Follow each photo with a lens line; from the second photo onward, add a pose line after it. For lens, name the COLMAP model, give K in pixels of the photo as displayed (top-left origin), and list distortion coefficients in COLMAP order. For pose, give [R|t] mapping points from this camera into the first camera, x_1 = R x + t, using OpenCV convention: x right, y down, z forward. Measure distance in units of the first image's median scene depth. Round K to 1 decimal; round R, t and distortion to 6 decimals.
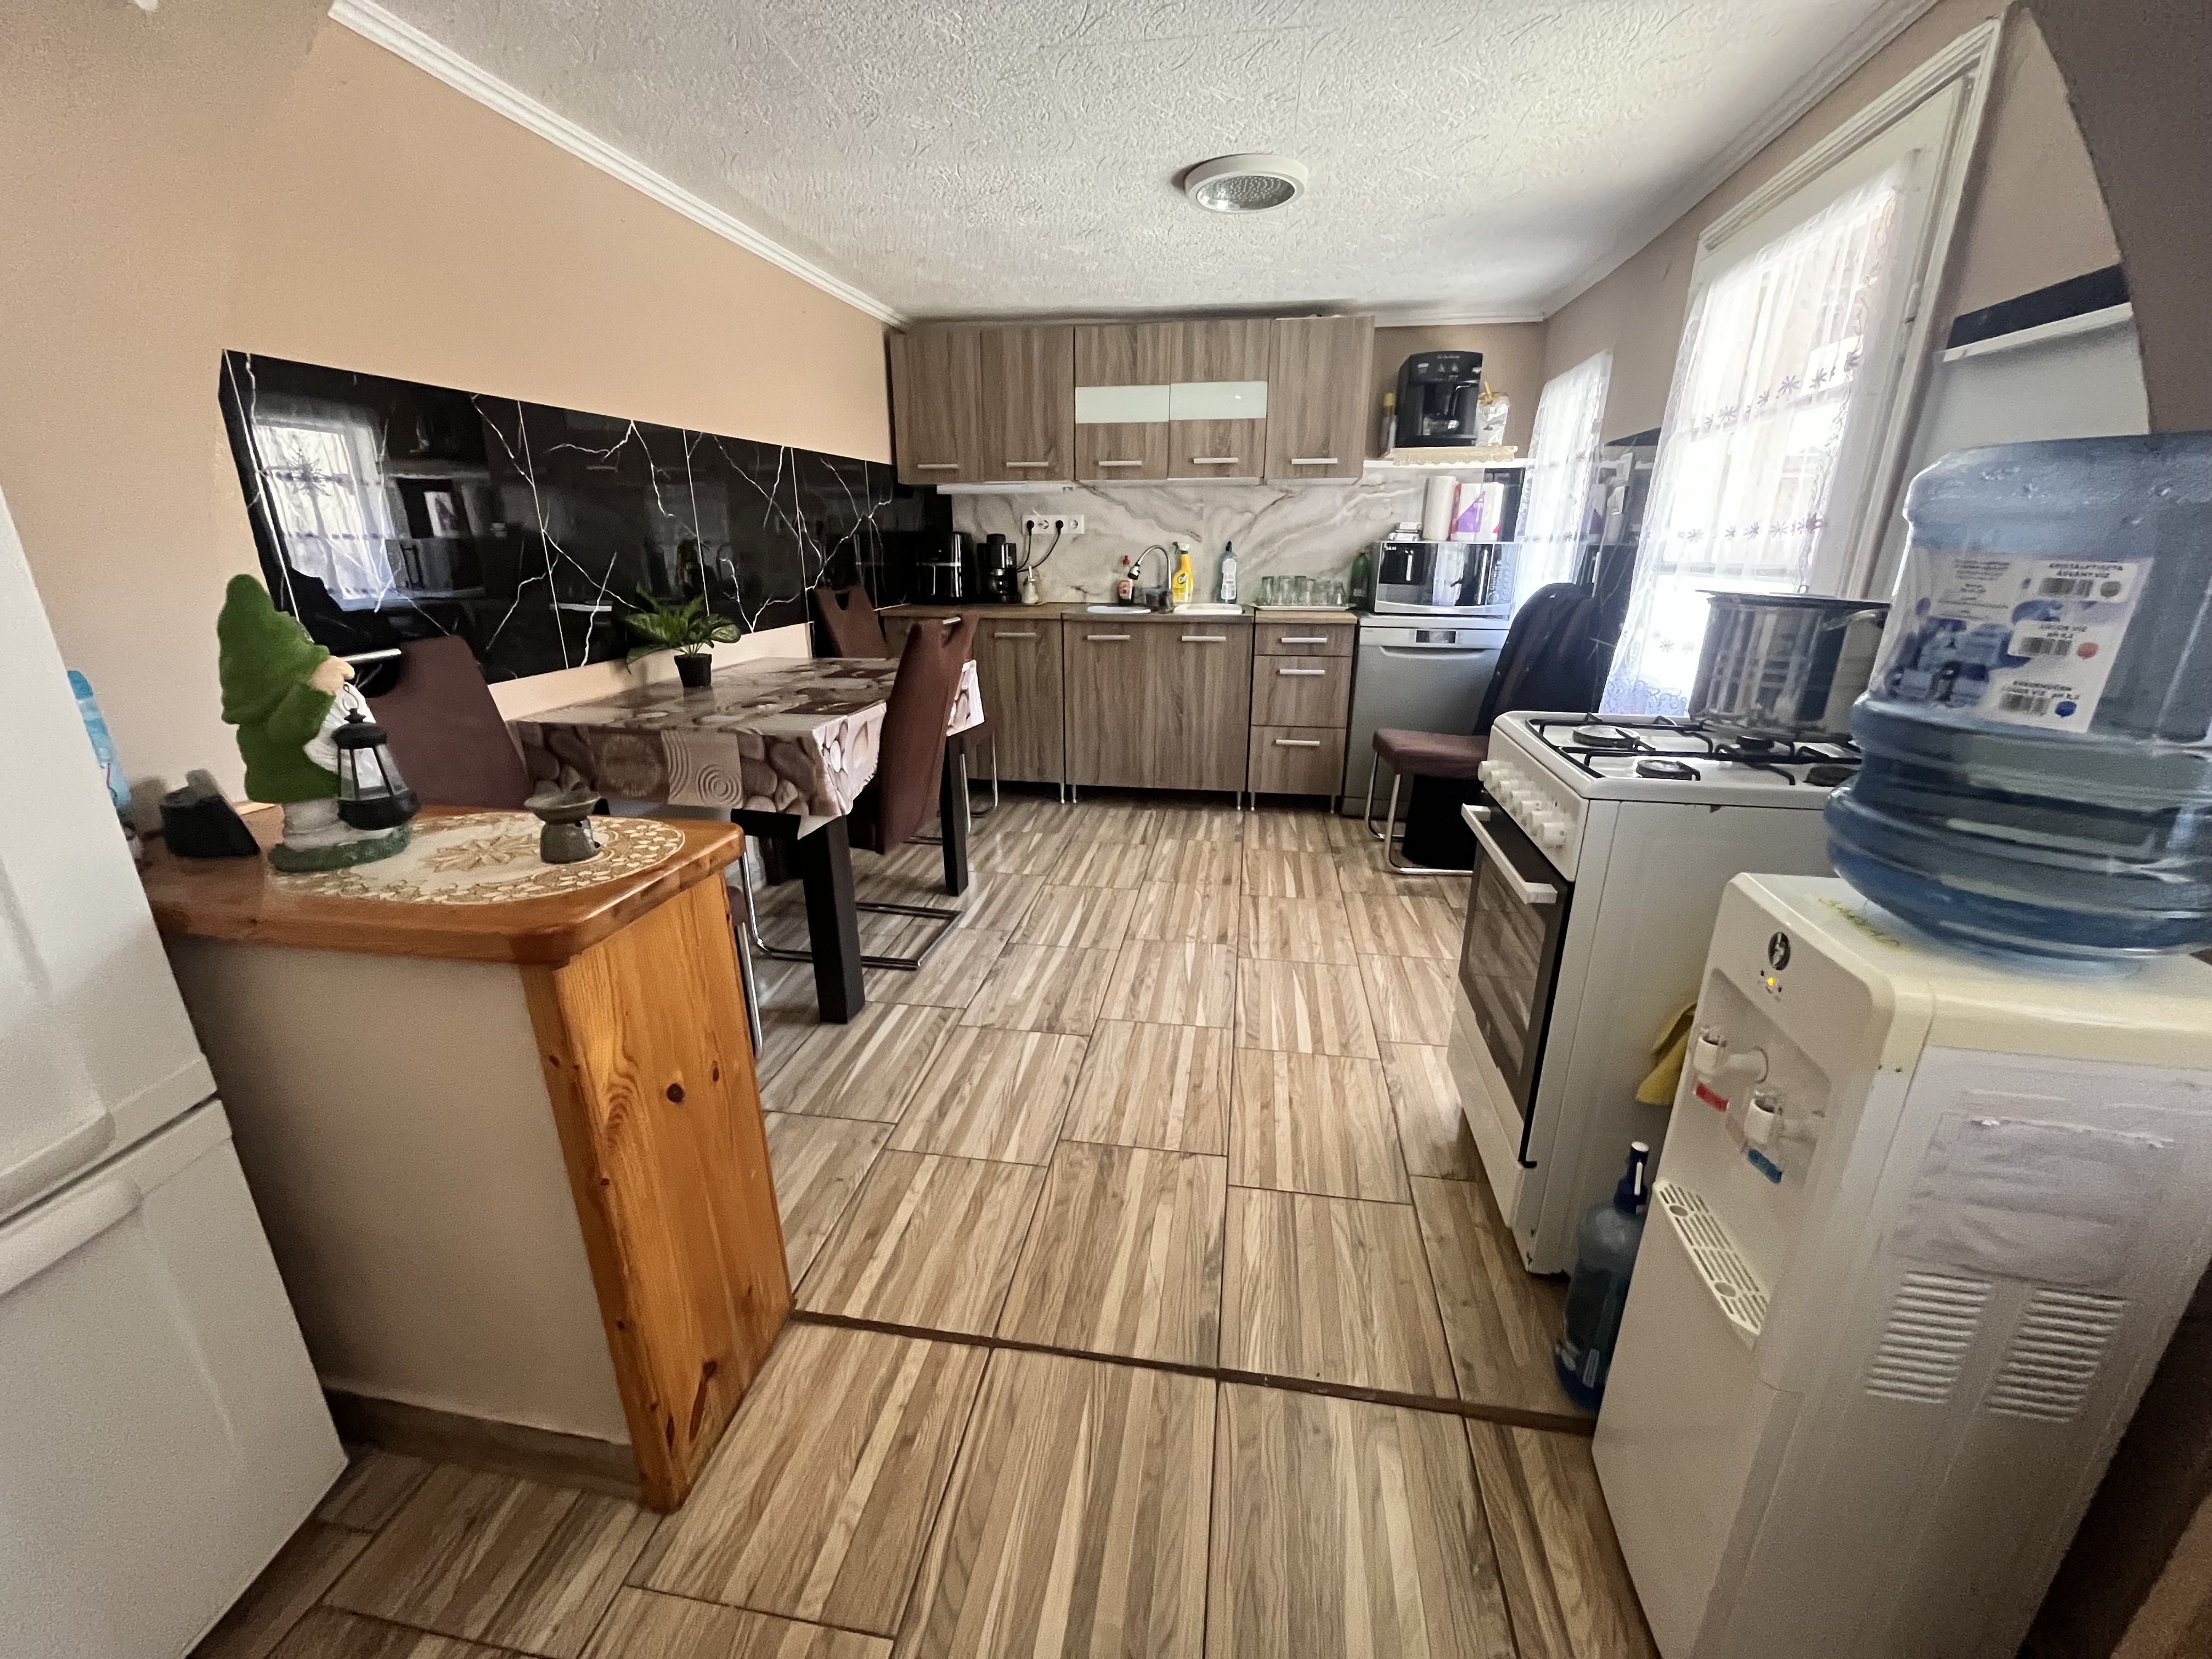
lens RADIAL K [[883.5, 0, 1106.0], [0, 883.5, 829.5], [0, 0, 1]] dist [-0.003241, -0.000086]
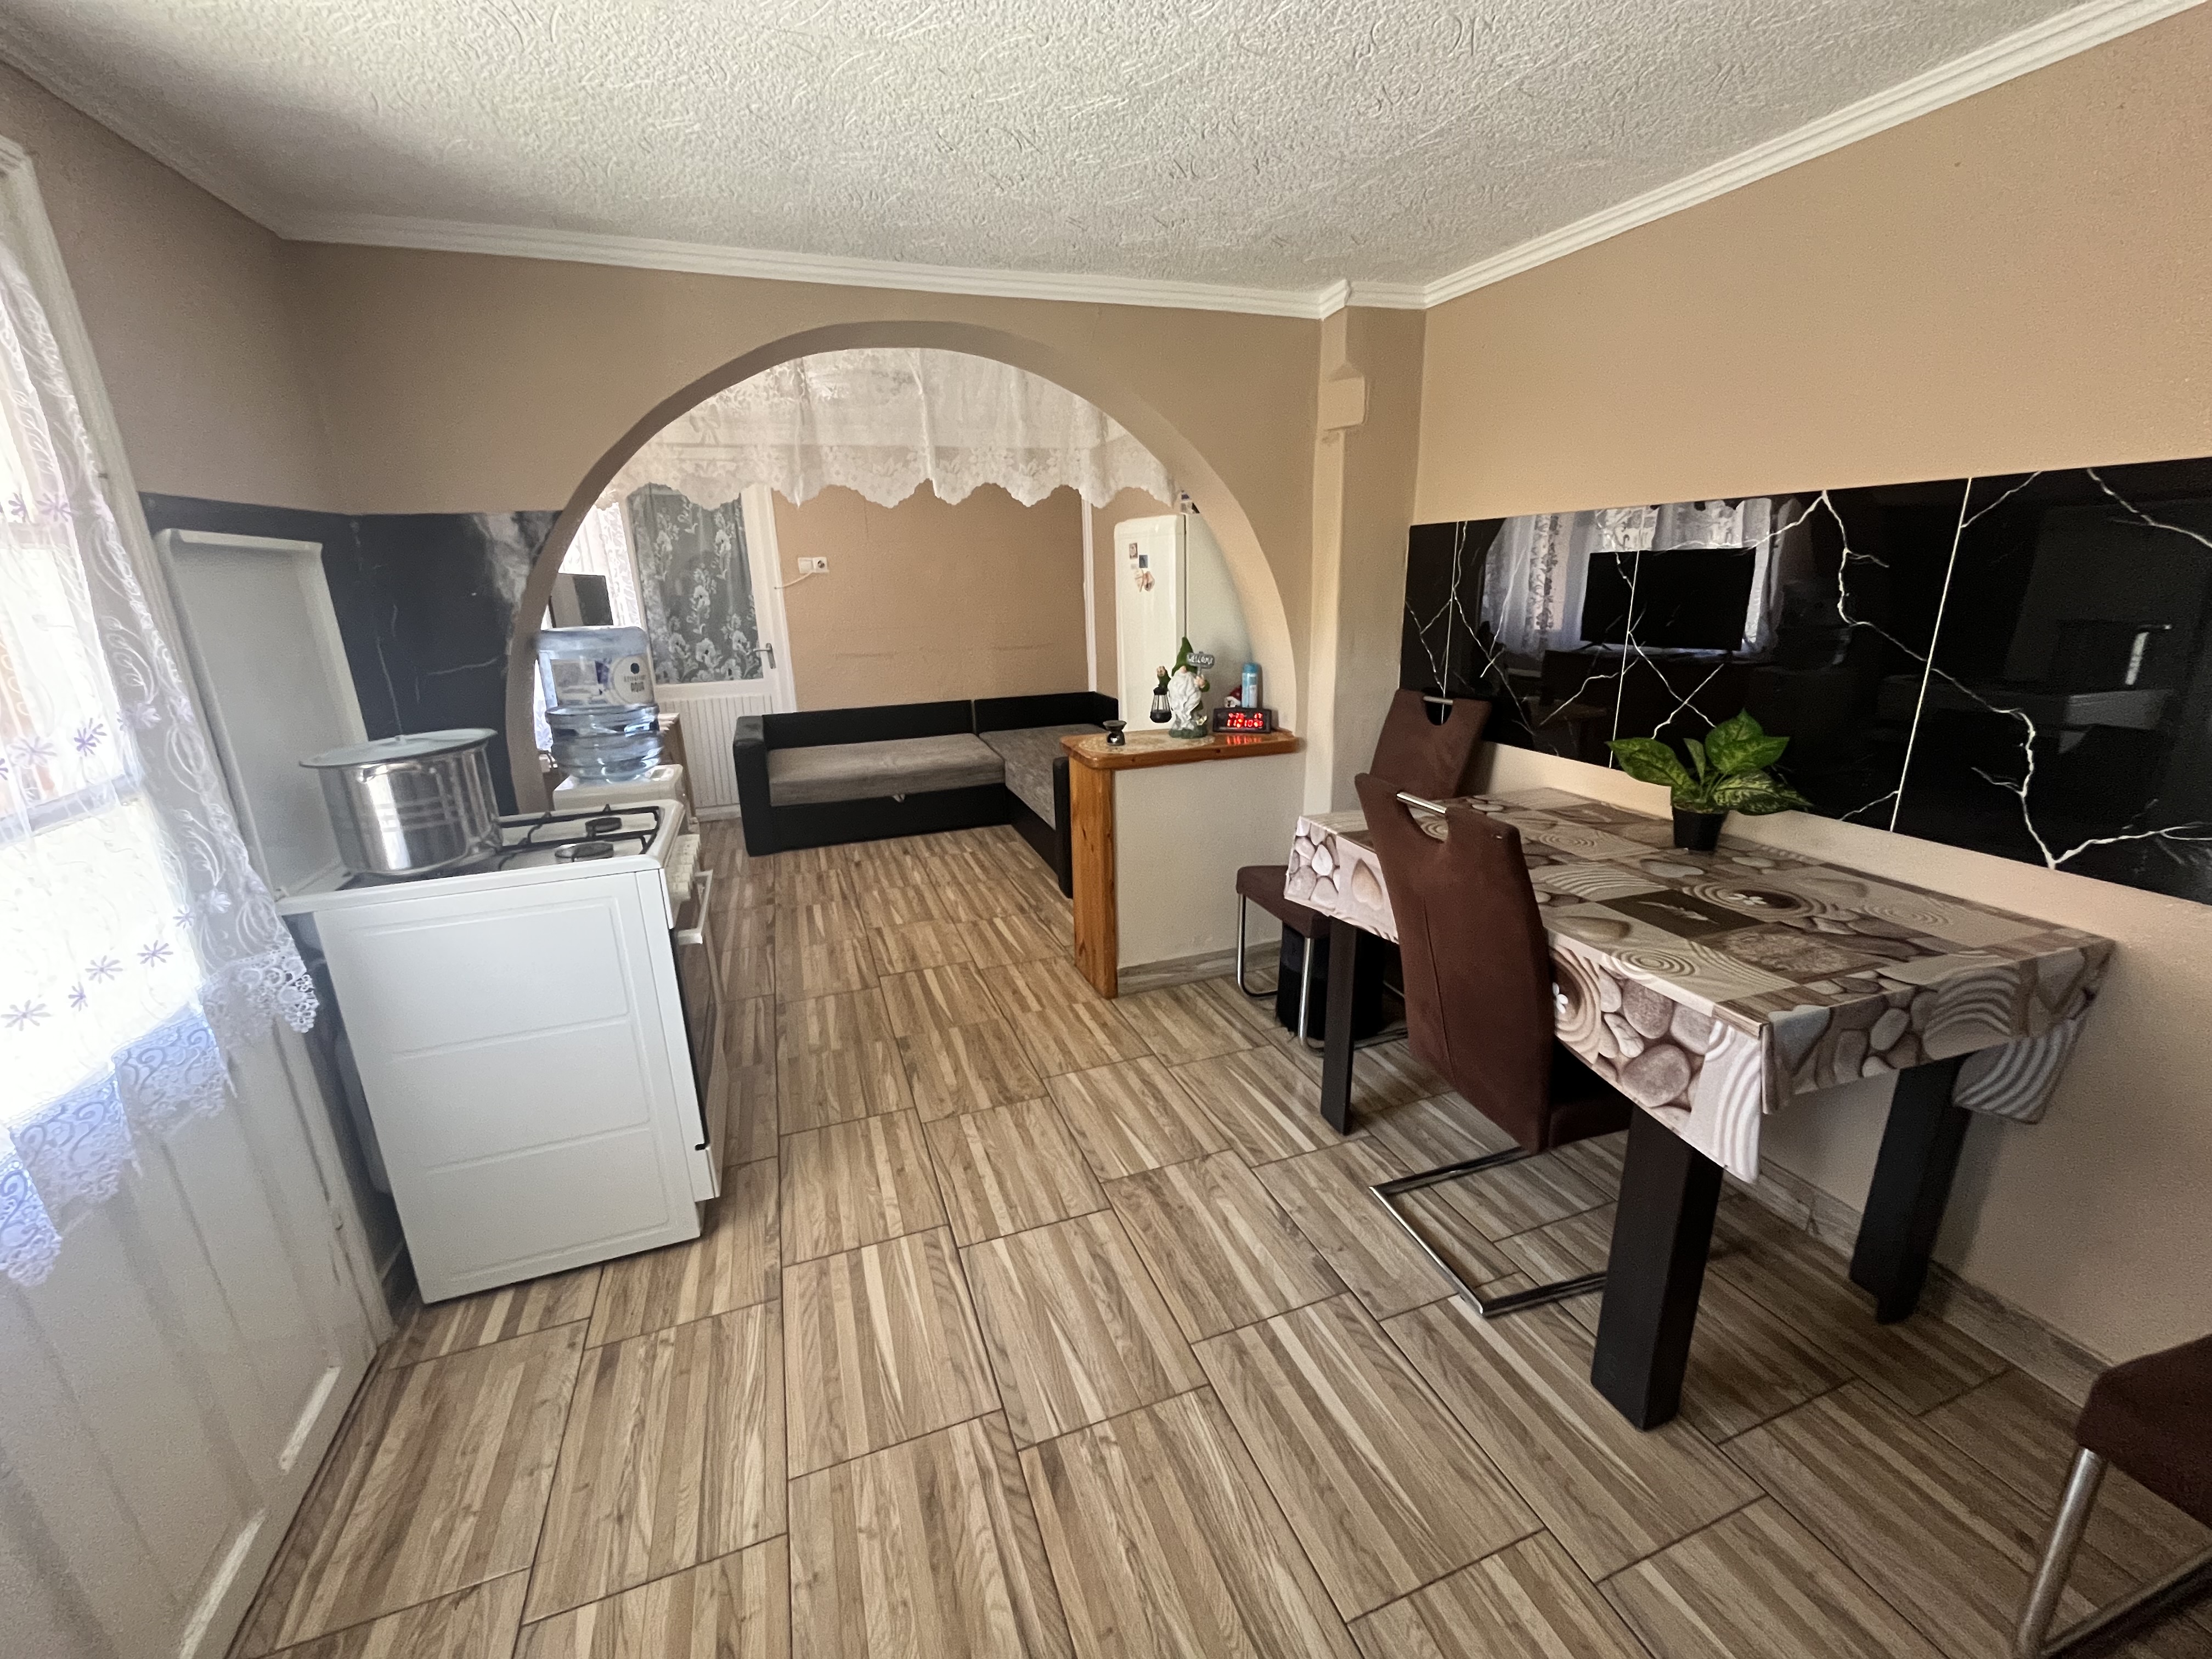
lens RADIAL K [[883.5, 0, 1106.0], [0, 883.5, 829.5], [0, 0, 1]] dist [-0.003241, -0.000086]
pose [[-0.868619, 0.162266, -0.468156, 0.345382], [-0.132263, 0.834633, 0.534691, -0.564865], [0.477501, 0.526363, -0.703516, 1.429771]]
